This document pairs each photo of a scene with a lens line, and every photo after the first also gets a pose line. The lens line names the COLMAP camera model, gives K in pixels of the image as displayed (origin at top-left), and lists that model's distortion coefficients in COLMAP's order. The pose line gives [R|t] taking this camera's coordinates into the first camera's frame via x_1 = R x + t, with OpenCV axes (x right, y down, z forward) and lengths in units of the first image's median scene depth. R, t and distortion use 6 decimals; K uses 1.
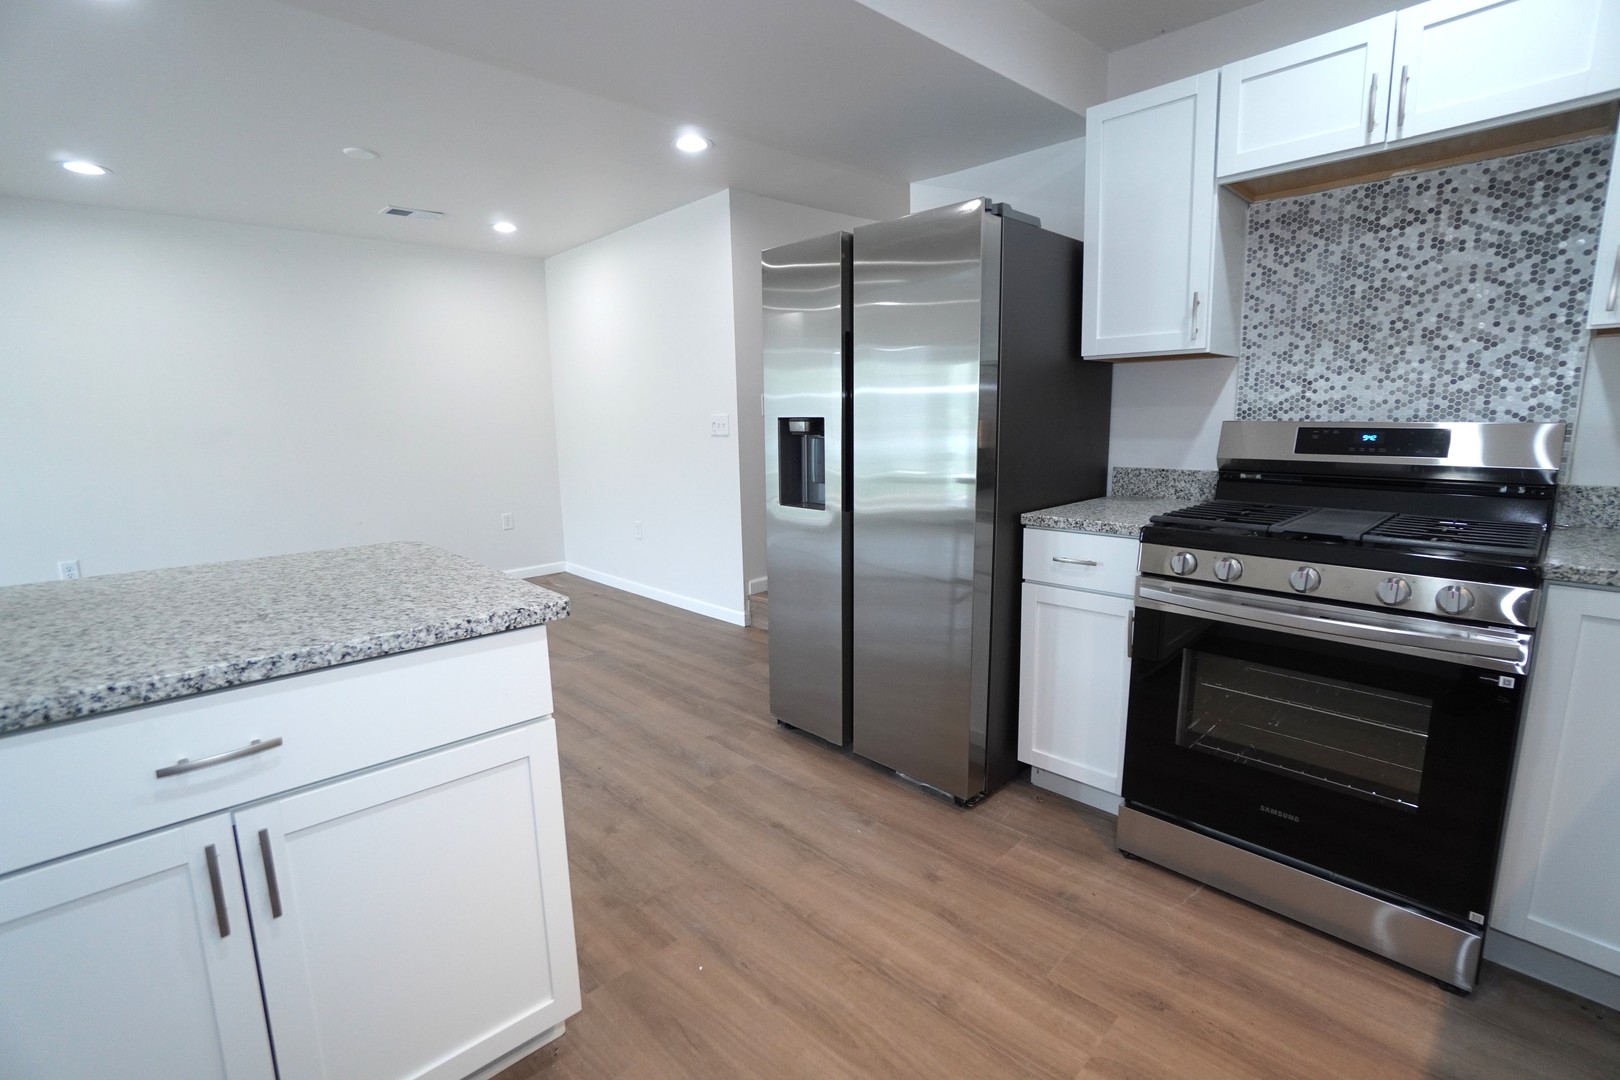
lens RADIAL K [[723.5, 0, 788.9], [0, 723.5, 540.6], [0, 0, 1]] dist [-0.059691, 0.016820]
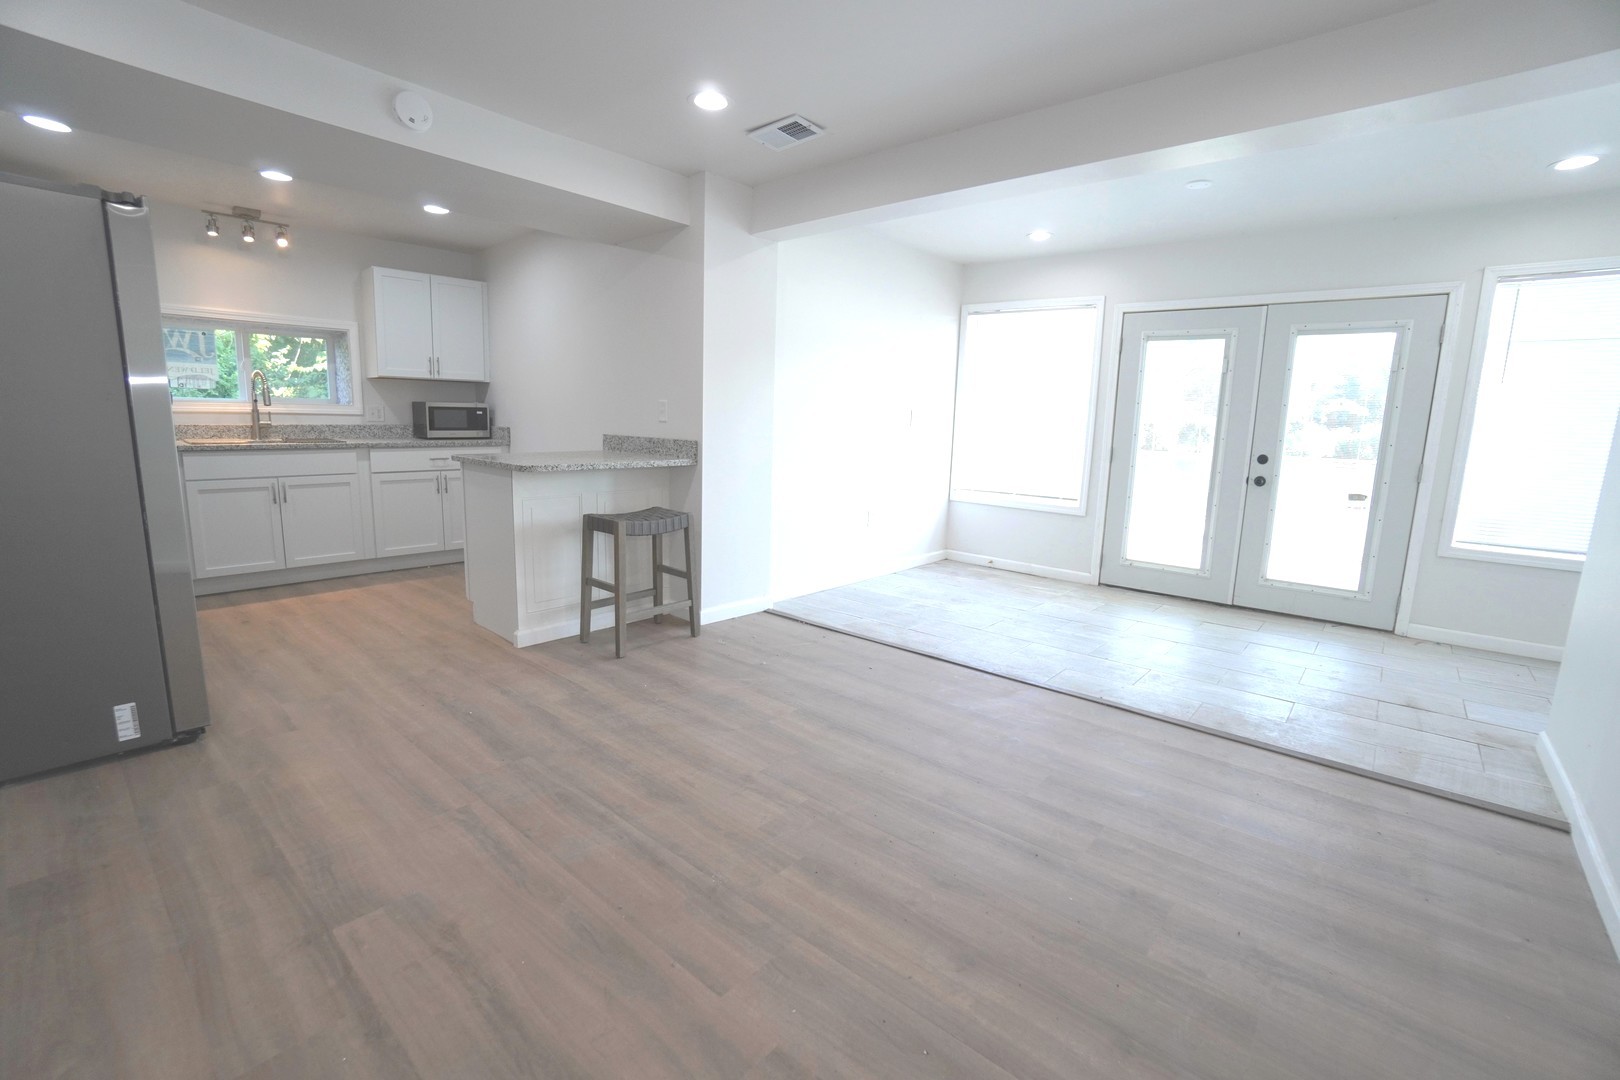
lens RADIAL K [[714.4, 0, 801.4], [0, 714.4, 528.6], [0, 0, 1]] dist [-0.074119, 0.026840]
pose [[-0.997400, 0.000281, -0.072058, -1.001260], [-0.022830, 0.947245, 0.319696, -0.393514], [0.068346, 0.320510, -0.944776, 2.561831]]
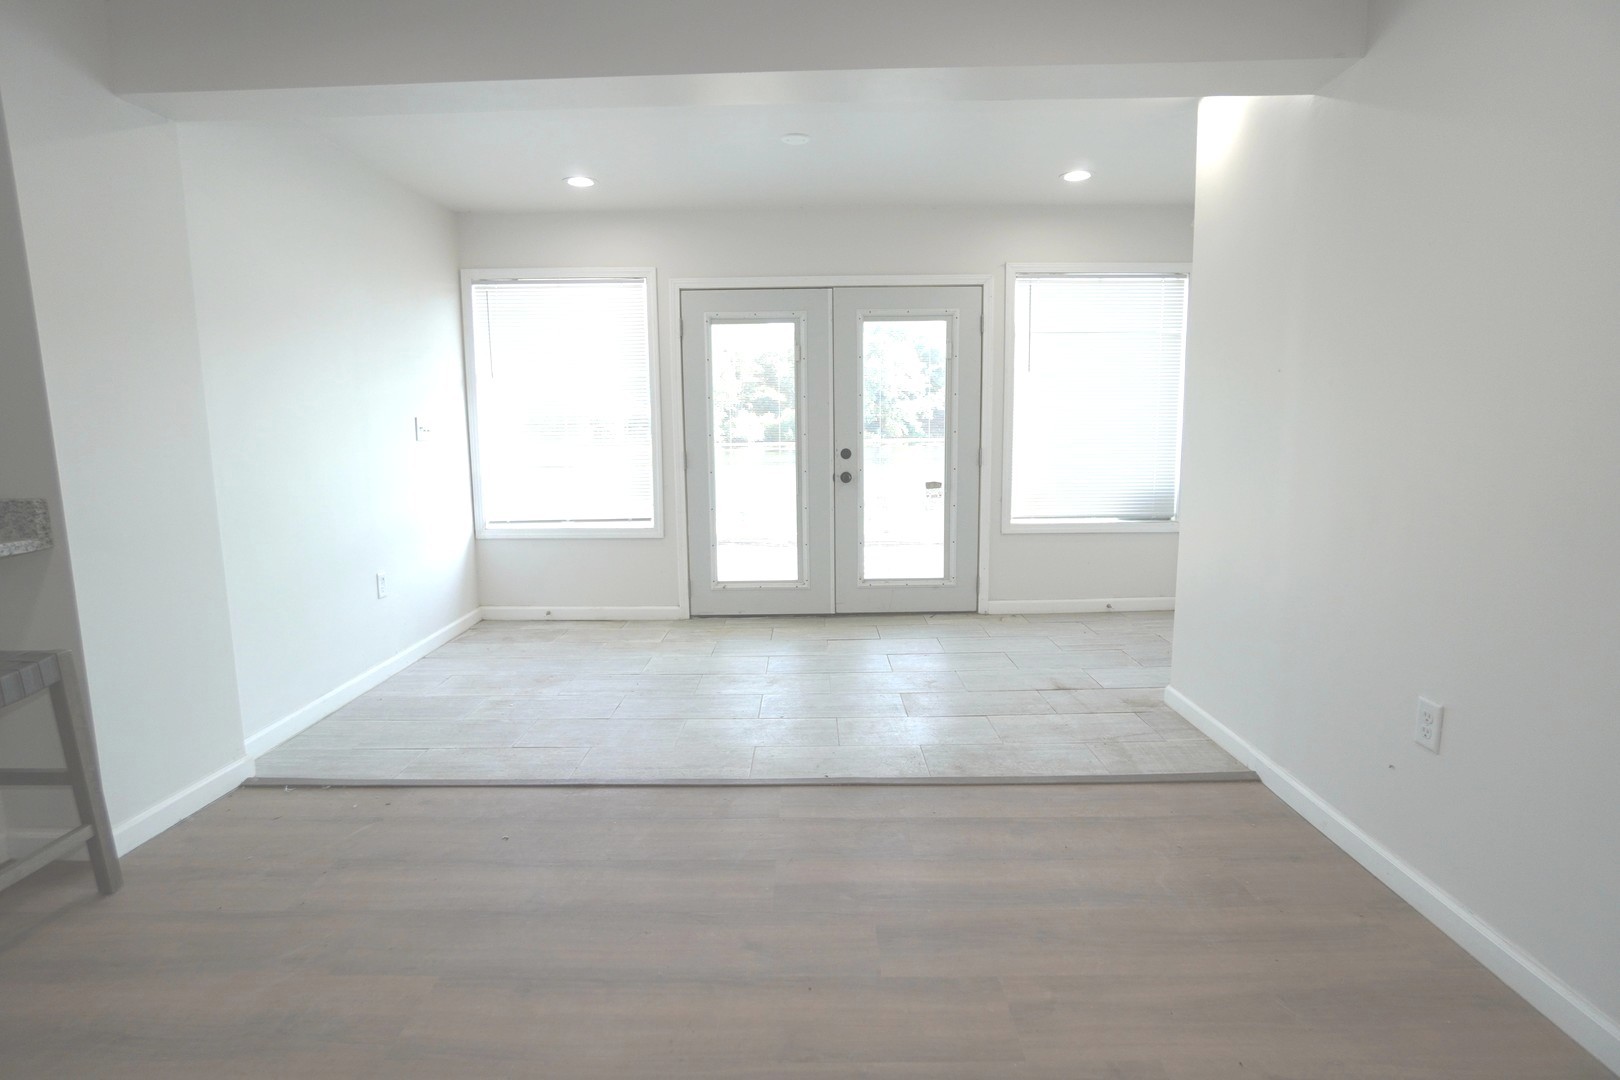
lens RADIAL K [[812.8, 0, 810.2], [0, 812.8, 534.8], [0, 0, 1]] dist [-0.043116, 0.017925]
pose [[-0.702824, 0.124296, -0.700421, -0.827754], [-0.096663, 0.958797, 0.267142, -0.329135], [0.704766, 0.255459, -0.661850, 2.061336]]
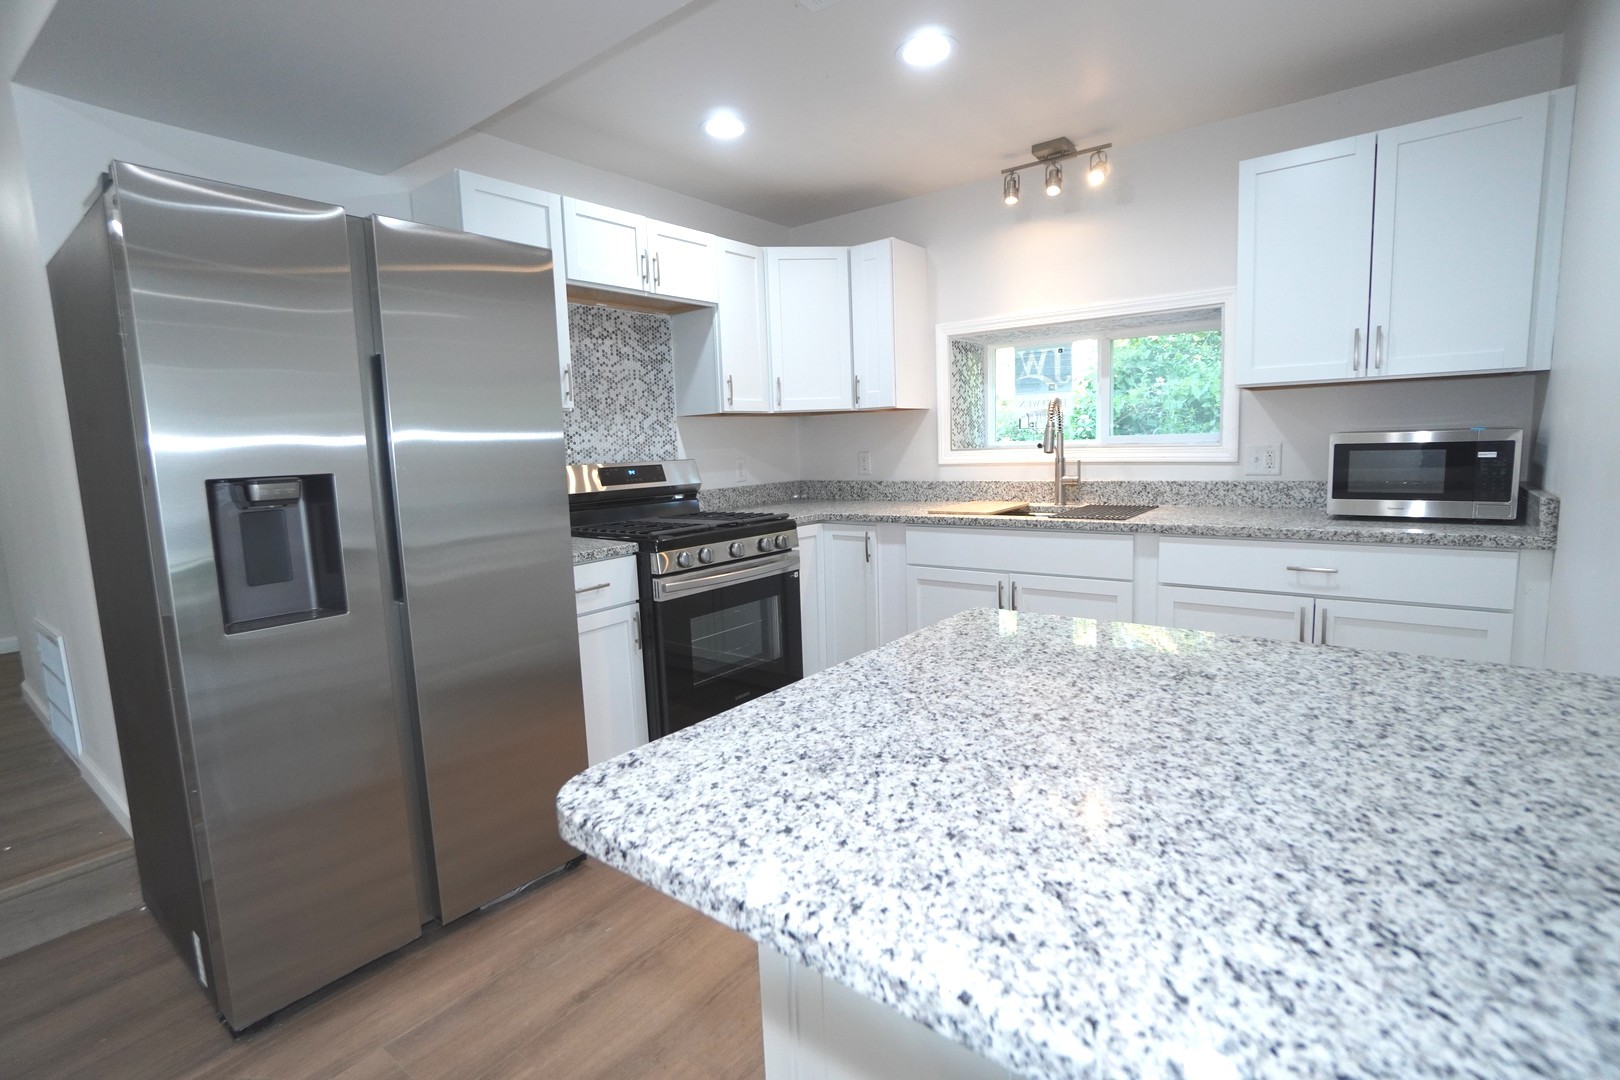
lens RADIAL K [[747.2, 0, 814.9], [0, 747.2, 533.7], [0, 0, 1]] dist [-0.044774, 0.000133]
pose [[-0.155169, -0.094587, 0.983349, -0.843370], [0.205254, 0.970597, 0.125748, -0.135733], [-0.966330, 0.221349, -0.131192, 0.831503]]
